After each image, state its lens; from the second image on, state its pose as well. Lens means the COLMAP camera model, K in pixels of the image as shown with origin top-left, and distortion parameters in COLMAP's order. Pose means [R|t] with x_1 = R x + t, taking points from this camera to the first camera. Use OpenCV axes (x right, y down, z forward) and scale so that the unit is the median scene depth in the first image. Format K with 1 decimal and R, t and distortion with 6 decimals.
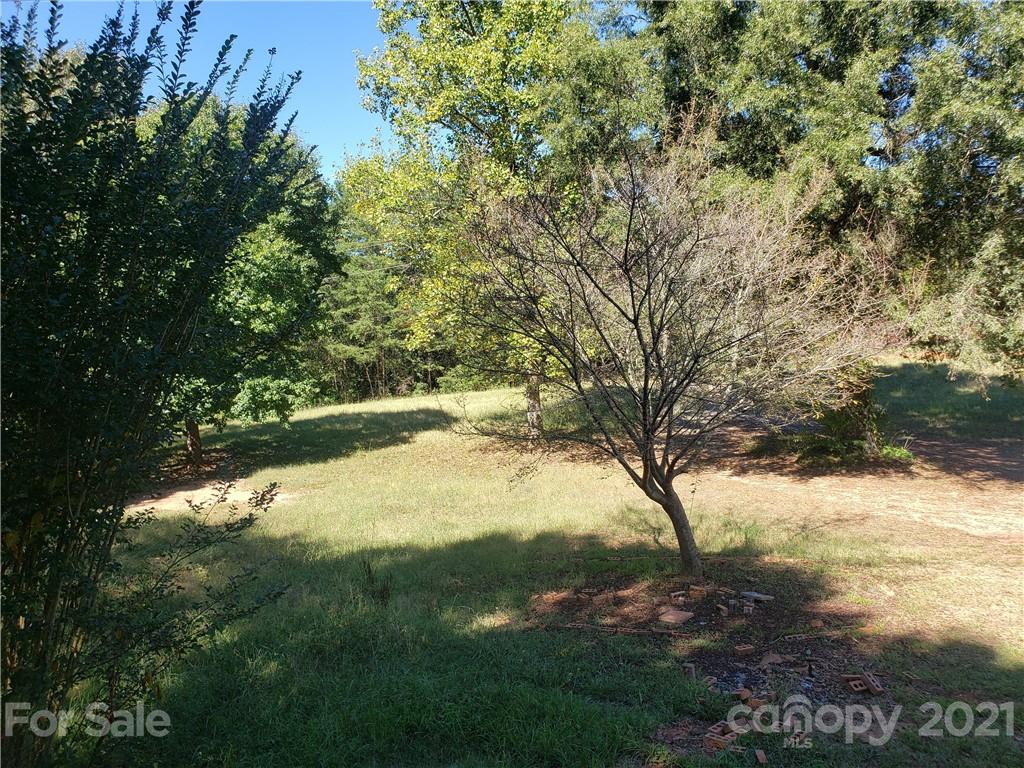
lens RADIAL K [[829.1, 0, 494.0], [0, 829.1, 379.8], [0, 0, 1]] dist [0.049730, -0.041526]
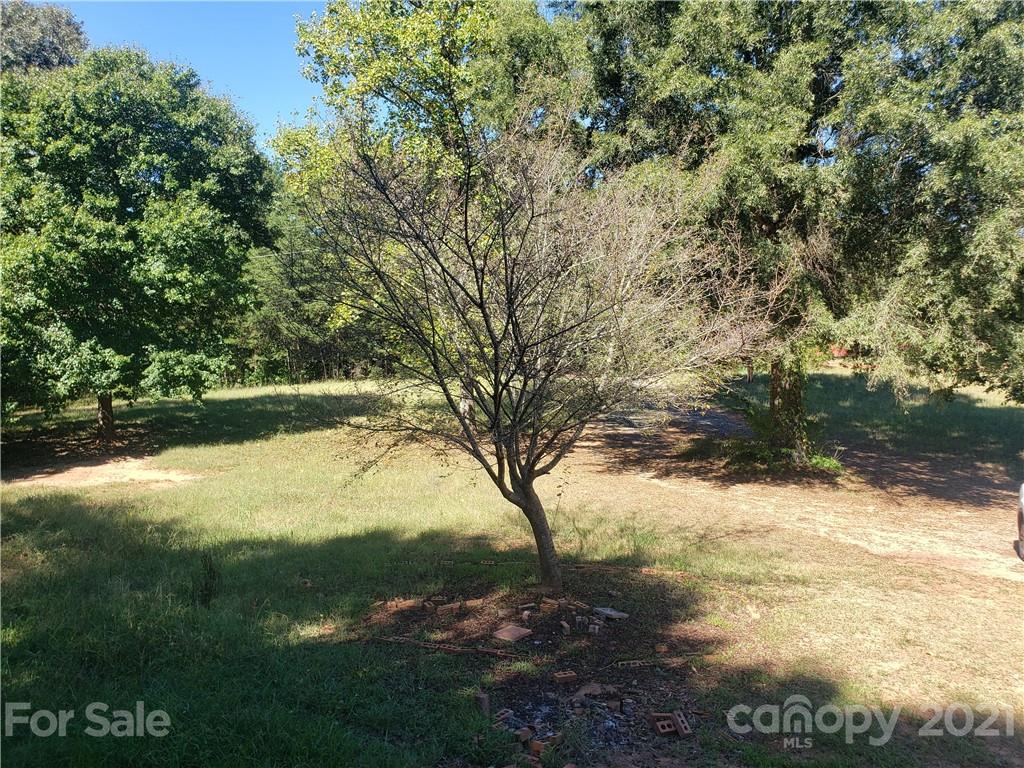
lens RADIAL K [[829.1, 0, 502.7], [0, 829.1, 370.9], [0, 0, 1]] dist [0.049730, -0.041526]
pose [[0.997974, 0.052879, 0.035377, 0.086499], [-0.052920, 0.998599, 0.000220, -0.000497], [-0.035316, -0.002091, 0.999374, 0.051250]]
